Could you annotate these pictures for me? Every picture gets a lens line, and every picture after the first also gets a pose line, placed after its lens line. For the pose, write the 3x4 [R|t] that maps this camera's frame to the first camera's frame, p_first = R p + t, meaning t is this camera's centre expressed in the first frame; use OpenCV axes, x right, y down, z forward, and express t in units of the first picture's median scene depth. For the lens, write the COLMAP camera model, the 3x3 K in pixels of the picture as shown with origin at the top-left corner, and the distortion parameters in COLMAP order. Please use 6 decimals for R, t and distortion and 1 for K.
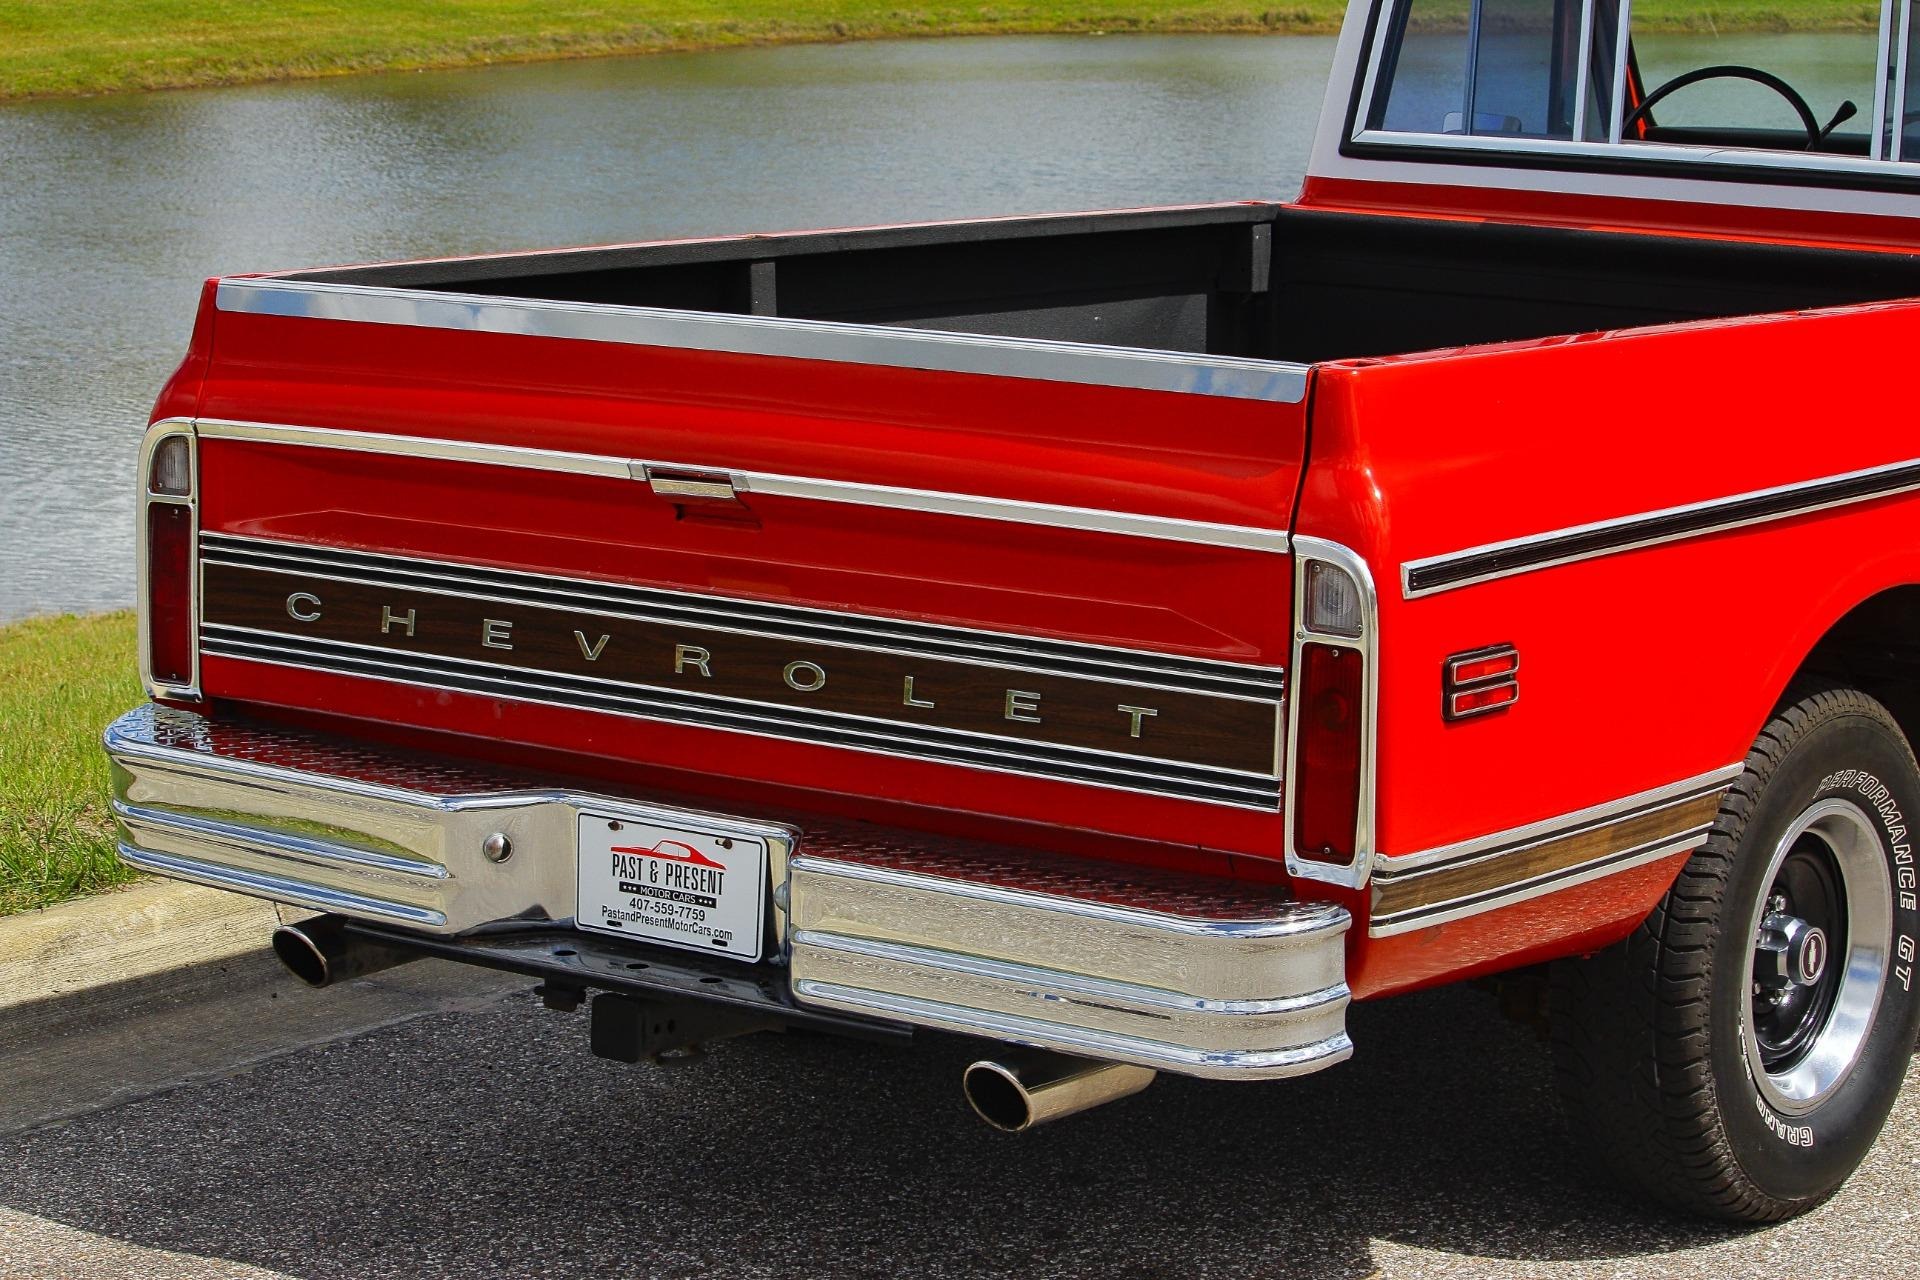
lens RADIAL K [[4876.1, 0, 961.4], [0, 4876.1, 637.9], [0, 0, 1]] dist [-0.387081, 0.000000]
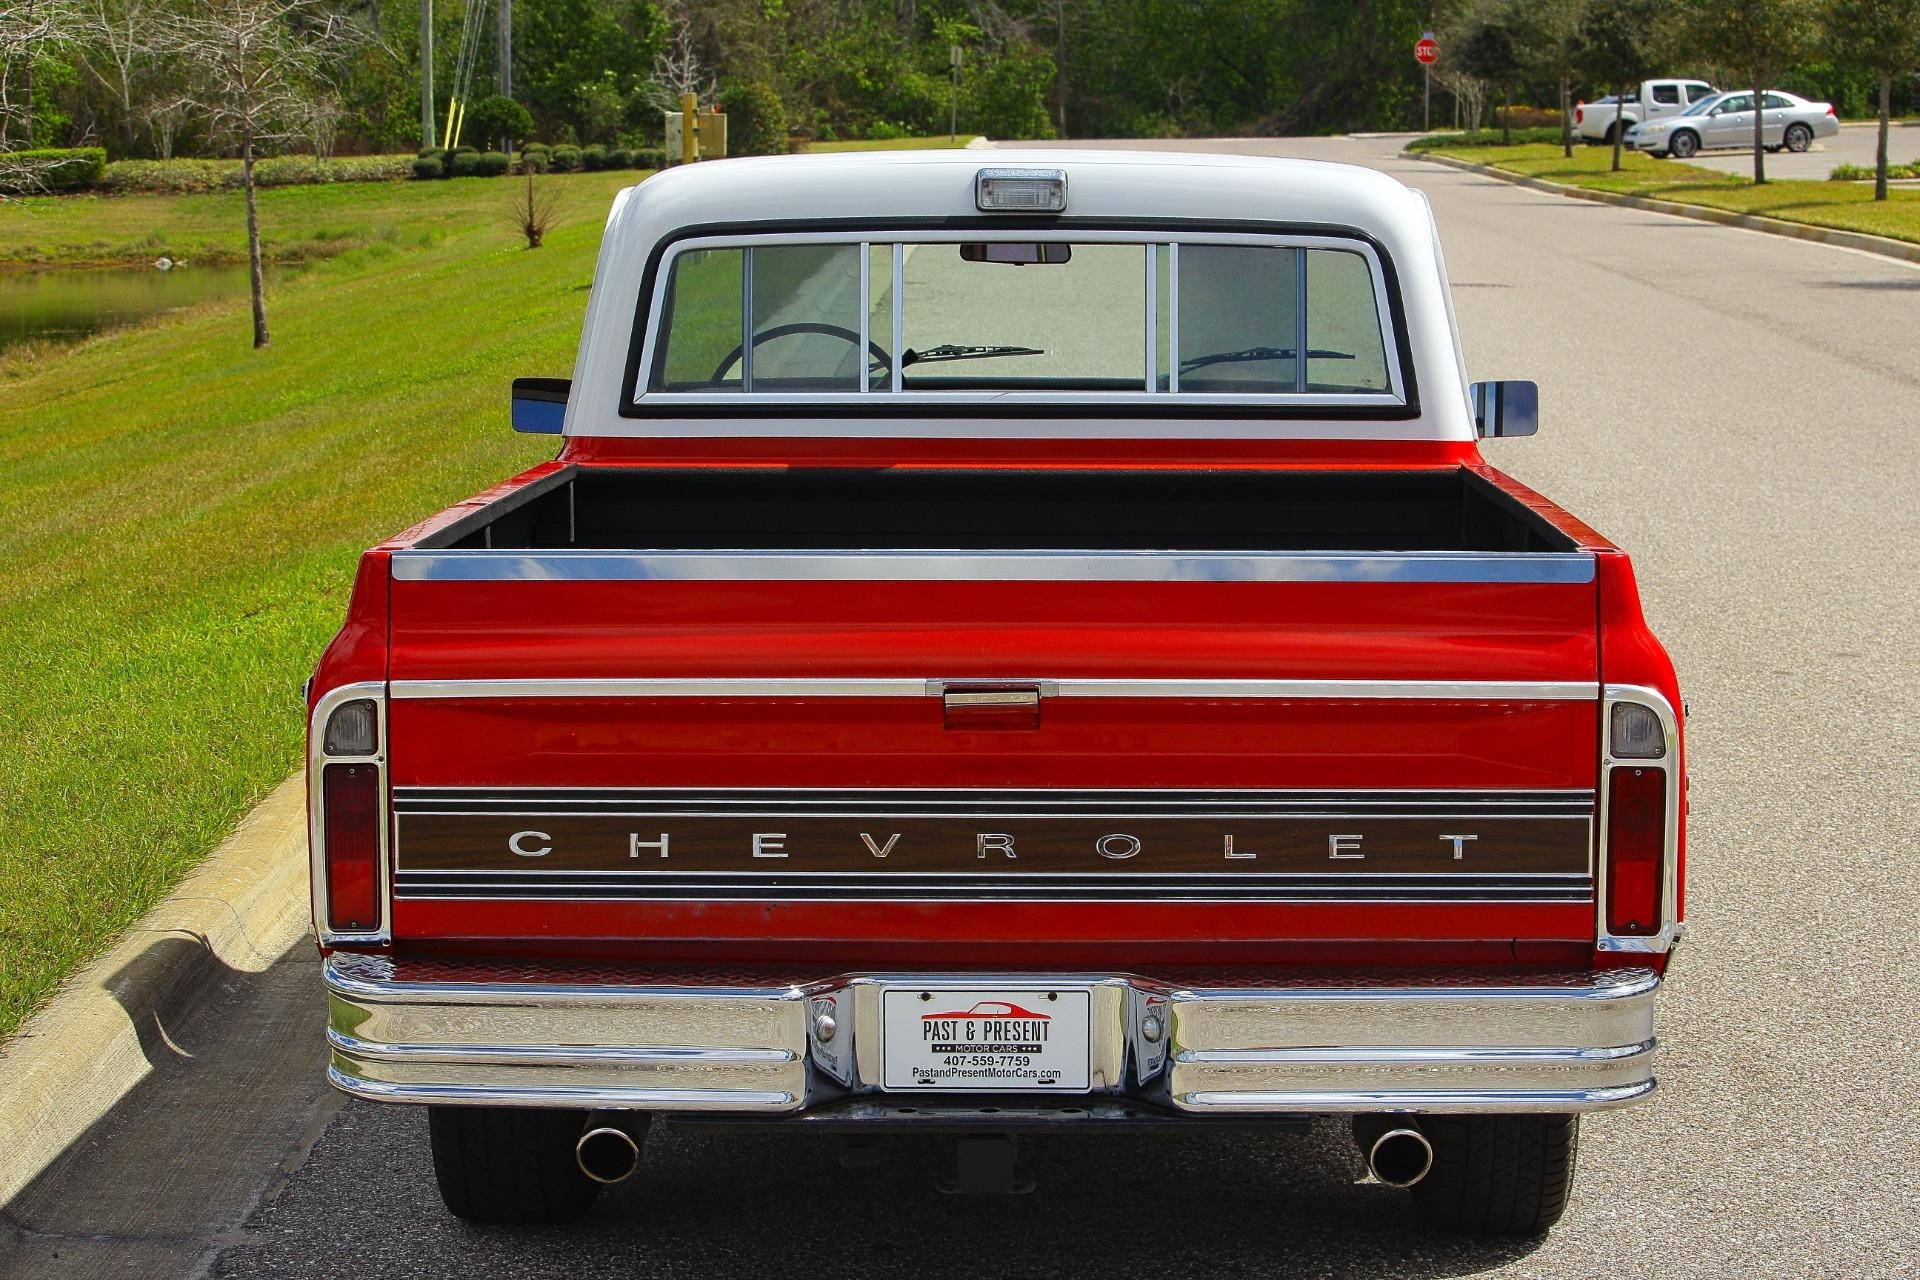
lens RADIAL K [[5059.7, 0, 948.9], [0, 5059.7, 646.2], [0, 0, 1]] dist [-0.382953, 0.000000]
pose [[0.815383, -0.066589, 0.575080, -0.754810], [0.099520, 0.994698, -0.025929, -0.012599], [-0.570304, 0.078374, 0.817686, 0.008508]]
